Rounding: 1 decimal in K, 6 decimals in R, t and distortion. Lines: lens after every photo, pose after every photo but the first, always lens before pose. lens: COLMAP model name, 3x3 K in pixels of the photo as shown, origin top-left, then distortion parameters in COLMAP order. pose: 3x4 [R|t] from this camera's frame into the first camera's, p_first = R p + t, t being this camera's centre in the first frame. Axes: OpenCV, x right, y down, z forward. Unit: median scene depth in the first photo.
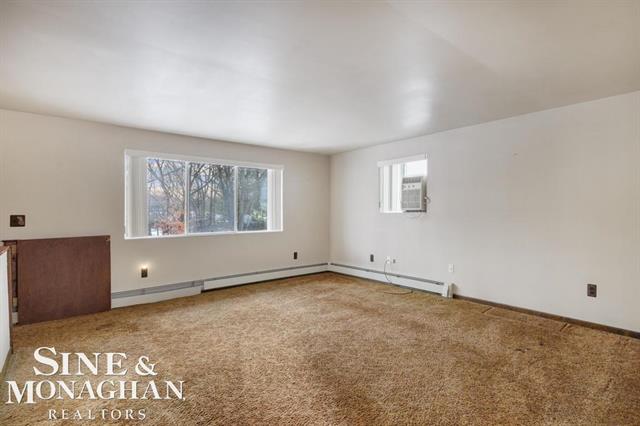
lens RADIAL K [[316.1, 0, 321.7], [0, 316.1, 214.7], [0, 0, 1]] dist [0.000214, 0.000328]
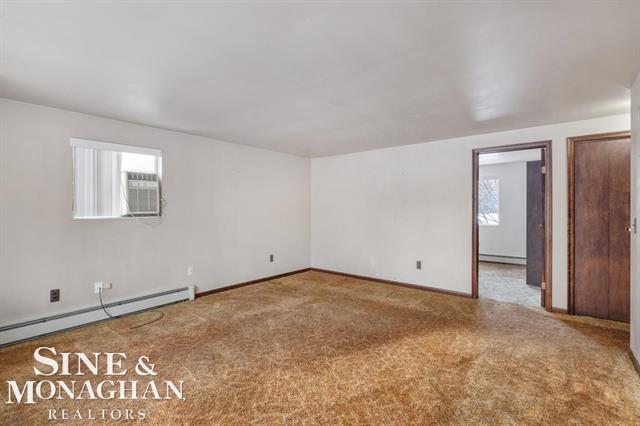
lens RADIAL K [[291.0, 0, 320.0], [0, 291.0, 211.5], [0, 0, 1]] dist [-0.004715, -0.000080]
pose [[-0.164045, 0.010323, 0.986399, -0.551254], [0.034501, 0.999394, -0.004721, -0.001282], [-0.985849, 0.033257, -0.164302, 0.709650]]
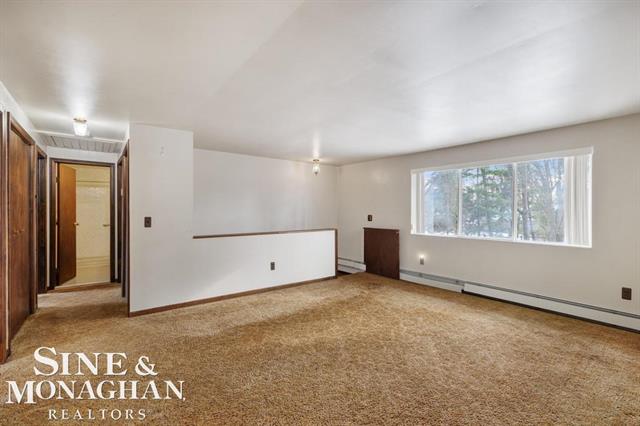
lens RADIAL K [[291.0, 0, 322.1], [0, 291.0, 211.5], [0, 0, 1]] dist [-0.004715, -0.000080]
pose [[-0.044240, 0.004153, -0.999012, 0.595891], [-0.019697, 0.999793, 0.005029, -0.017422], [0.998827, 0.019900, -0.044150, 0.569954]]
